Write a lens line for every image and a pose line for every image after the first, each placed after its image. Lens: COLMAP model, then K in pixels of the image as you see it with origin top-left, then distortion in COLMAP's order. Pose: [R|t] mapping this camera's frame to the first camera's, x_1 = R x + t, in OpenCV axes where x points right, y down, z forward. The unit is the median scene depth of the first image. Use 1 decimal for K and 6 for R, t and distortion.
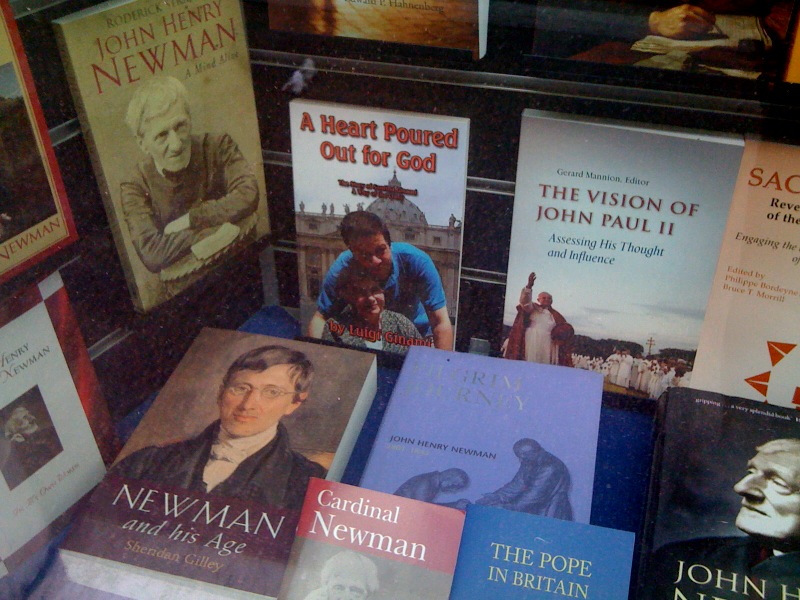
lens RADIAL K [[911.5, 0, 400.0], [0, 911.5, 300.0], [0, 0, 1]] dist [0.088114, -0.484641]
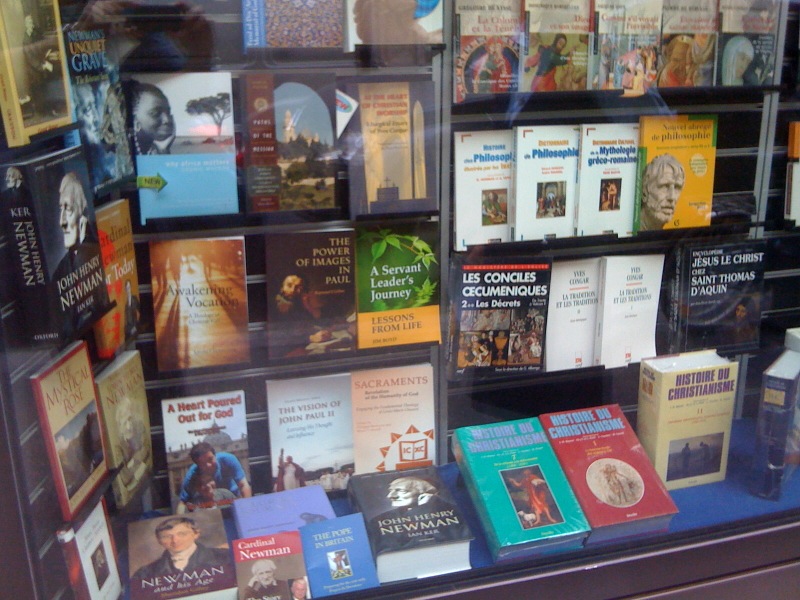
lens RADIAL K [[911.5, 0, 400.0], [0, 911.5, 300.0], [0, 0, 1]] dist [0.088114, -0.484641]
pose [[0.856431, -0.160501, 0.490678, -0.681194], [0.316310, 0.914290, -0.253025, 0.309579], [-0.408011, 0.371905, 0.833795, -1.207255]]
